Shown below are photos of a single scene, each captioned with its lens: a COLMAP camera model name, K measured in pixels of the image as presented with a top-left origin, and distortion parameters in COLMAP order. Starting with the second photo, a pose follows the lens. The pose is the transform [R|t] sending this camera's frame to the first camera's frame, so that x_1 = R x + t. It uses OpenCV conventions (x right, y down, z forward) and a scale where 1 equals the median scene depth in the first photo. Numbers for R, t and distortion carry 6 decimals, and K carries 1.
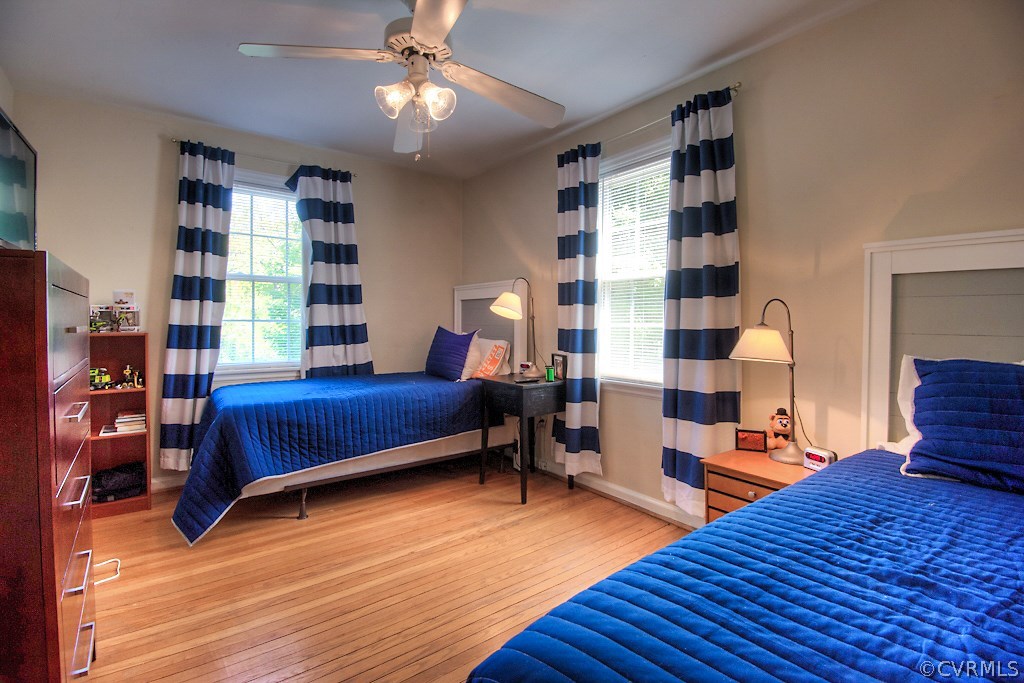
lens RADIAL K [[481.4, 0, 510.4], [0, 481.4, 328.9], [0, 0, 1]] dist [0.042472, -0.042047]
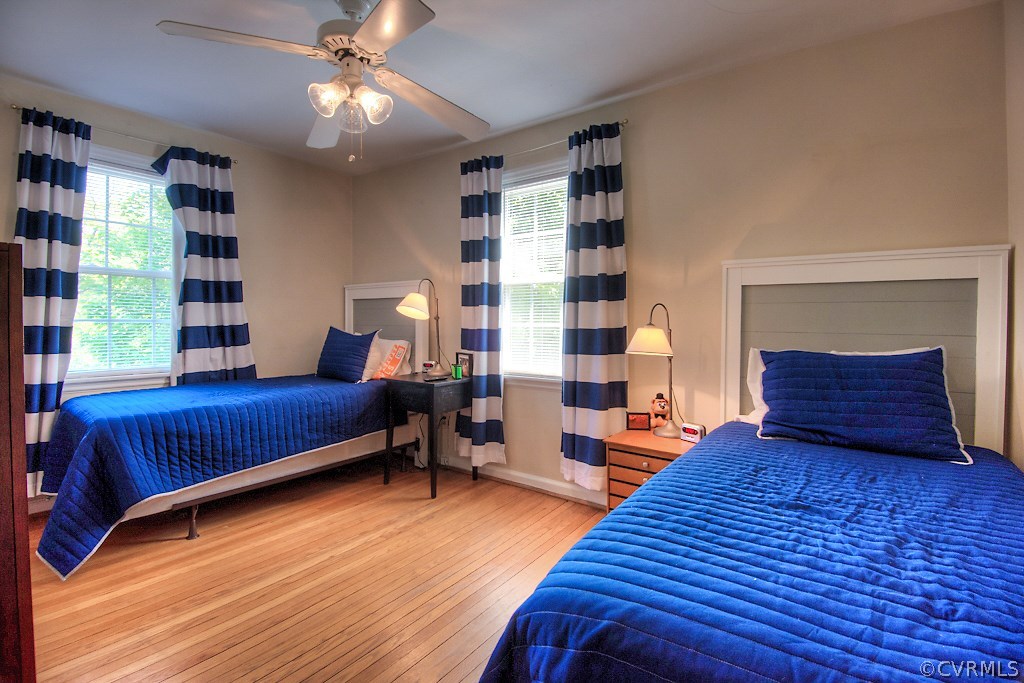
lens RADIAL K [[481.4, 0, 510.4], [0, 481.4, 328.9], [0, 0, 1]] dist [0.042472, -0.042047]
pose [[0.958691, -0.003601, 0.284425, -0.127088], [0.003455, 0.999994, 0.001017, -0.000432], [-0.284427, 0.000008, 0.958698, -0.044921]]
